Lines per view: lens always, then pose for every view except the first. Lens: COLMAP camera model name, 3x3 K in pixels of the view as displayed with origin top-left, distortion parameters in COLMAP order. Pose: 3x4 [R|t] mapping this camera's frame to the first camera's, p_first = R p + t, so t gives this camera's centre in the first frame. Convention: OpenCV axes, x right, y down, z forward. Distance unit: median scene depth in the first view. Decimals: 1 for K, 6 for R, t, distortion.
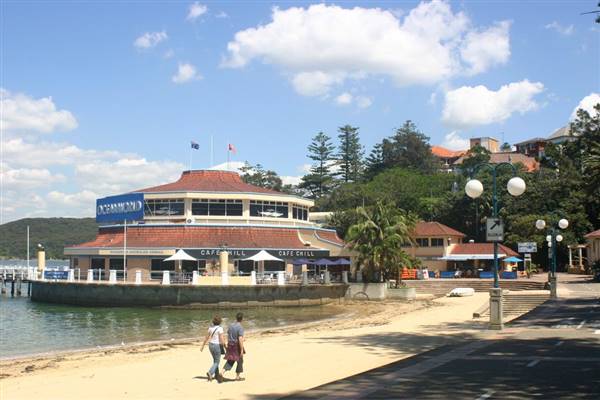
lens RADIAL K [[778.9, 0, 300.0], [0, 778.9, 200.0], [0, 0, 1]] dist [-0.138950, 0.045881]
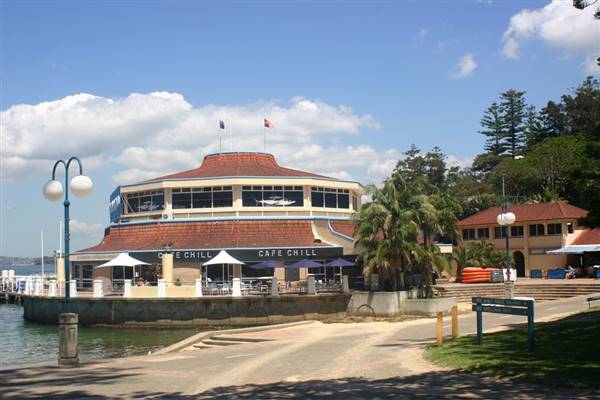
lens RADIAL K [[778.9, 0, 300.0], [0, 778.9, 200.0], [0, 0, 1]] dist [-0.138950, 0.045881]
pose [[0.925297, -0.055234, -0.375198, 0.281365], [0.056966, 0.998355, -0.006485, 0.022619], [0.374939, -0.015373, 0.926922, 0.300903]]
